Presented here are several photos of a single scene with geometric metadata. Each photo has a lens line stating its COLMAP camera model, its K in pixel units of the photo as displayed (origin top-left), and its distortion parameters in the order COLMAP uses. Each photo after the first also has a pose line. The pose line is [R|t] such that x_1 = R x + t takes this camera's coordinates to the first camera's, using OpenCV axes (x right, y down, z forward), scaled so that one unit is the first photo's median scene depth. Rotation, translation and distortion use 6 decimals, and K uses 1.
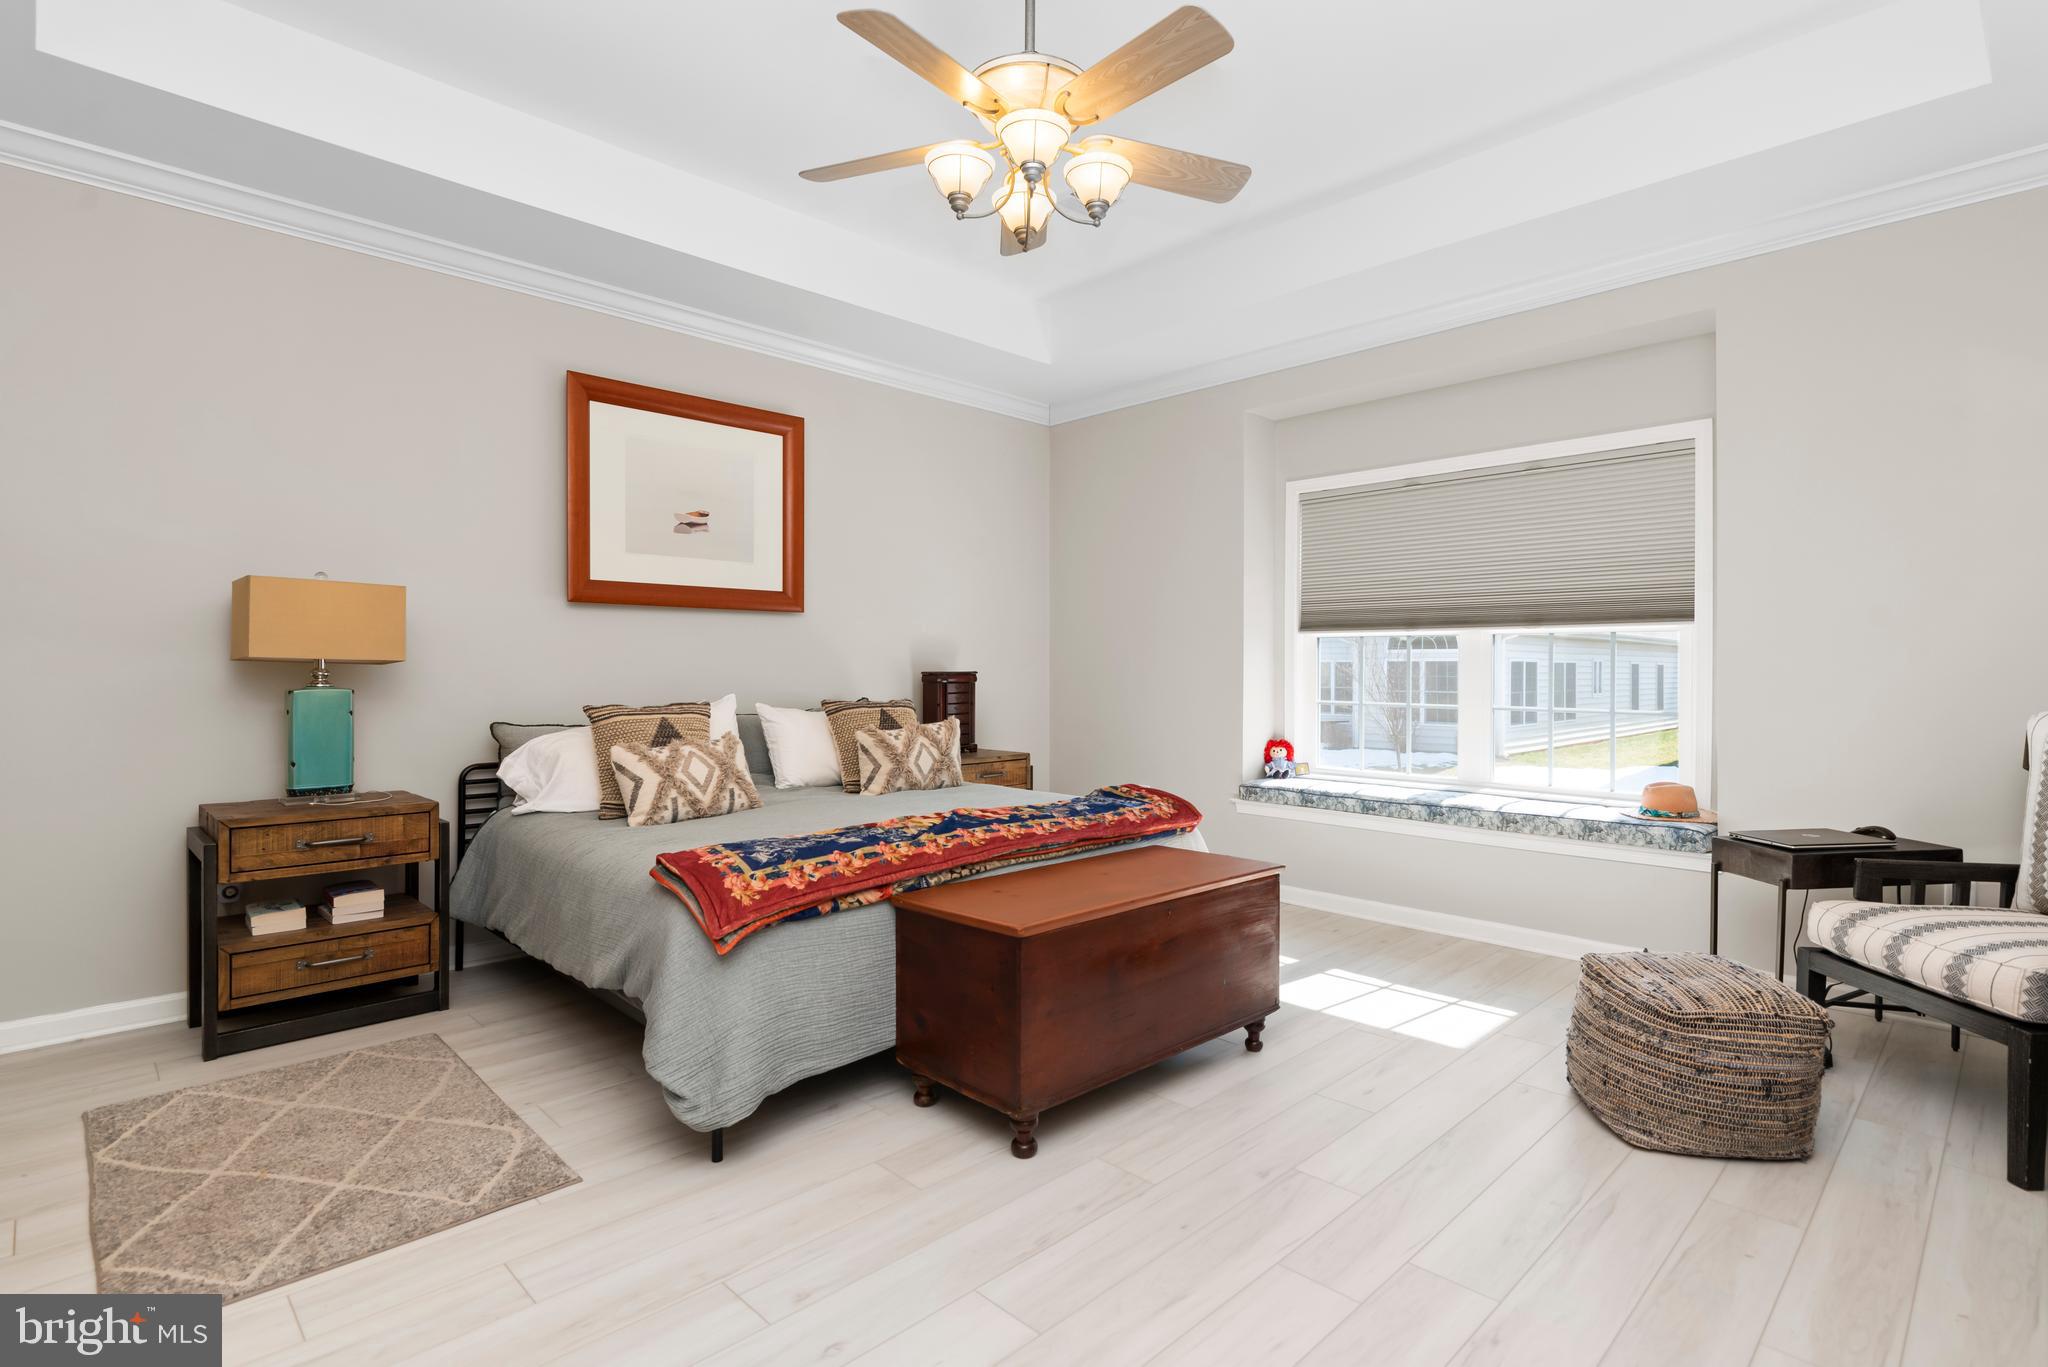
lens RADIAL K [[988.9, 0, 1037.2], [0, 988.9, 678.1], [0, 0, 1]] dist [-0.001252, 0.001183]
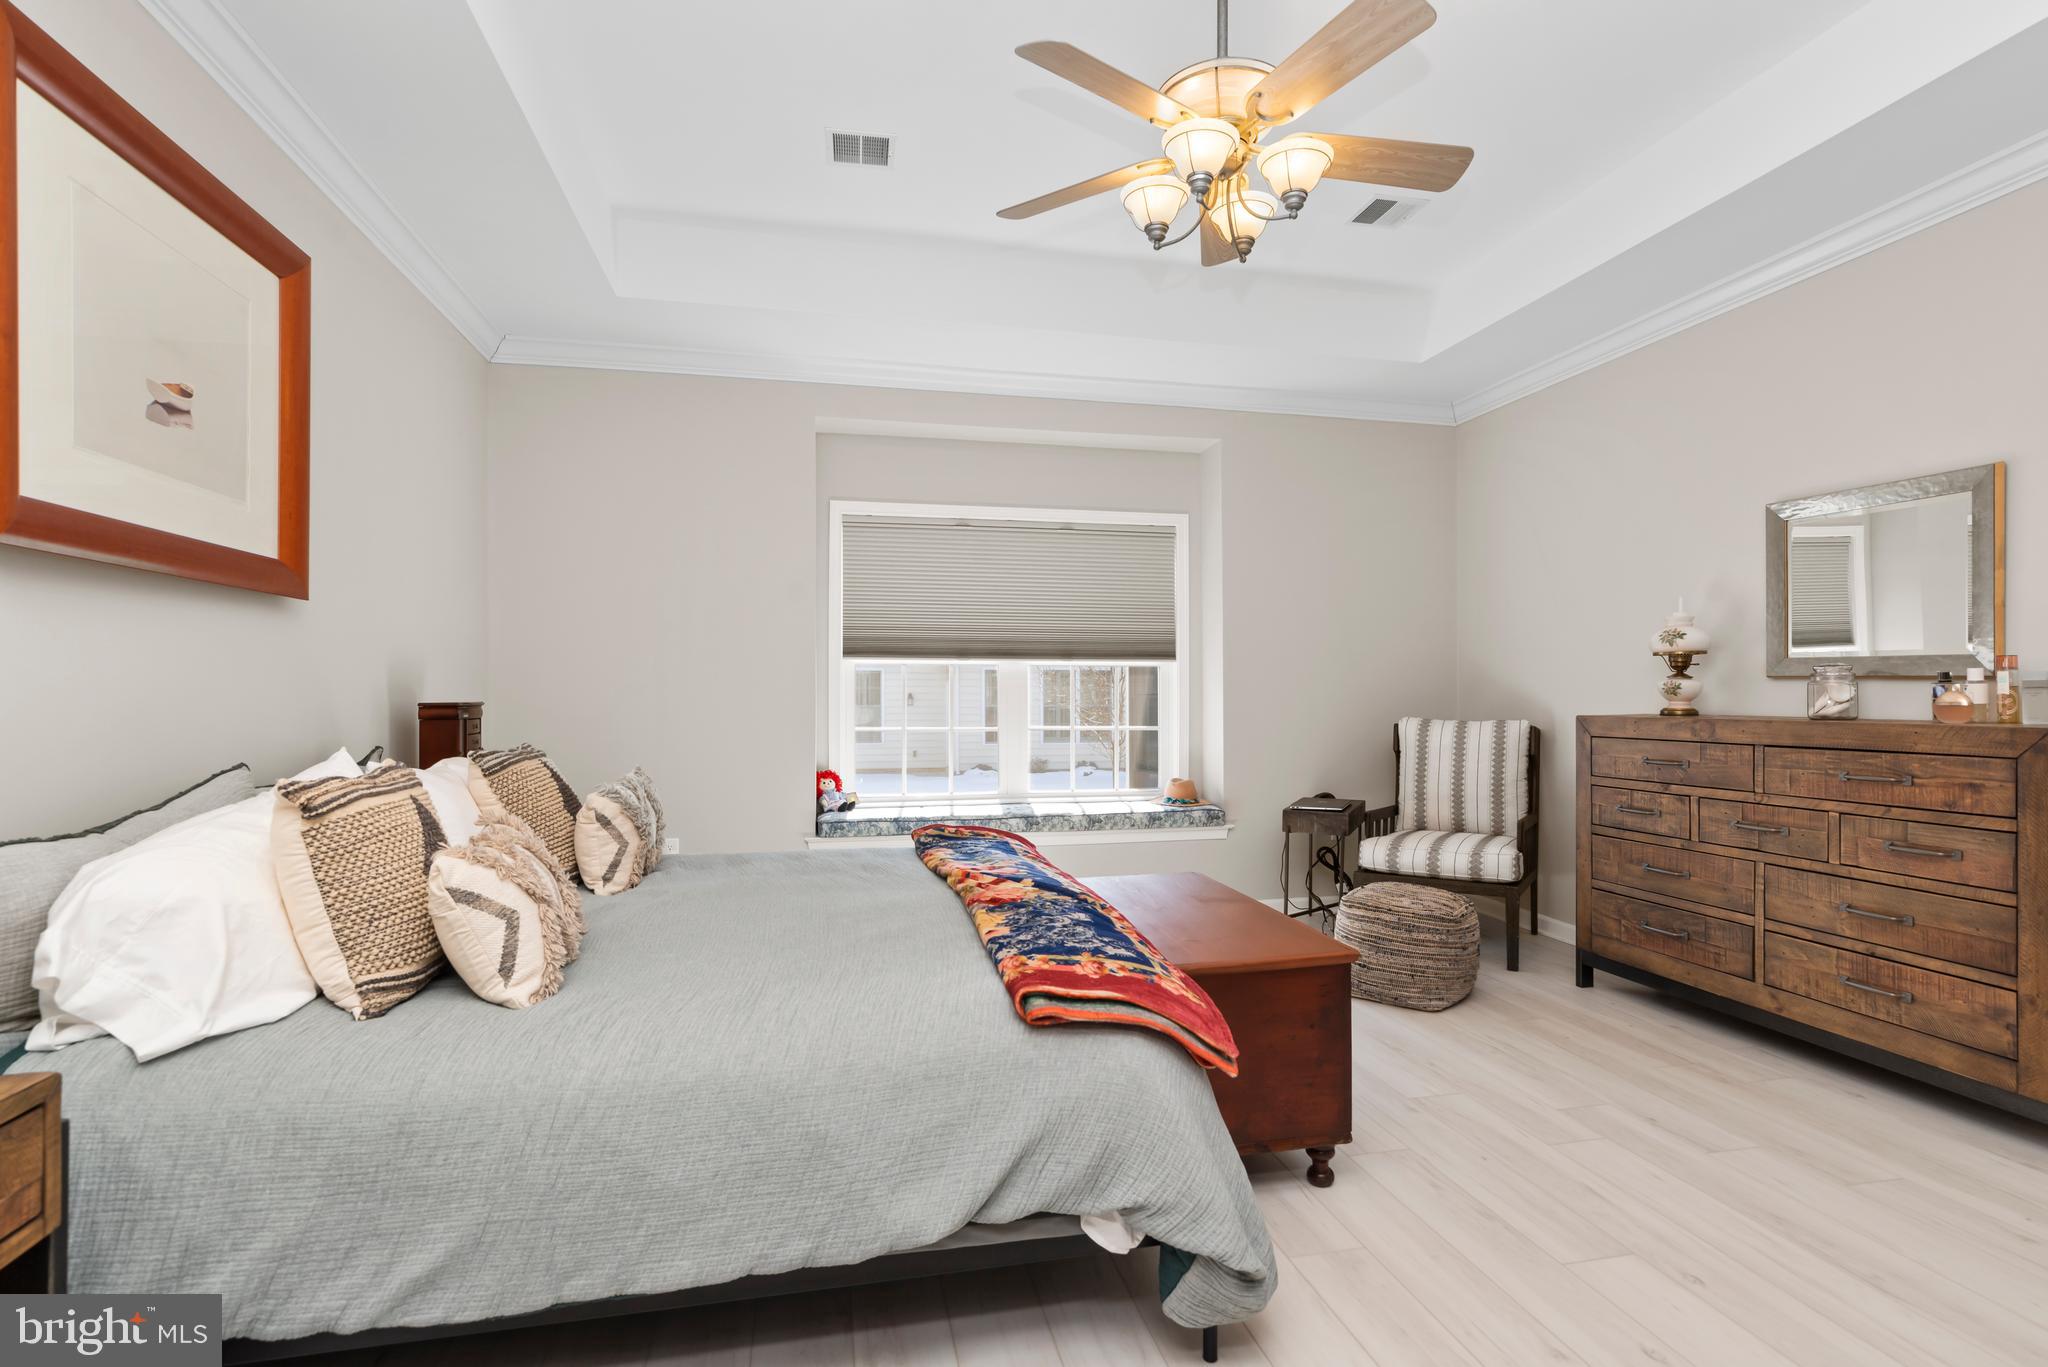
lens RADIAL K [[1008.8, 0, 1047.0], [0, 1008.8, 688.4], [0, 0, 1]] dist [0.003515, 0.001032]
pose [[0.529160, 0.001456, 0.848521, -0.589310], [0.011404, 0.999896, -0.008827, -0.007216], [-0.848445, 0.014347, 0.529088, 0.394090]]
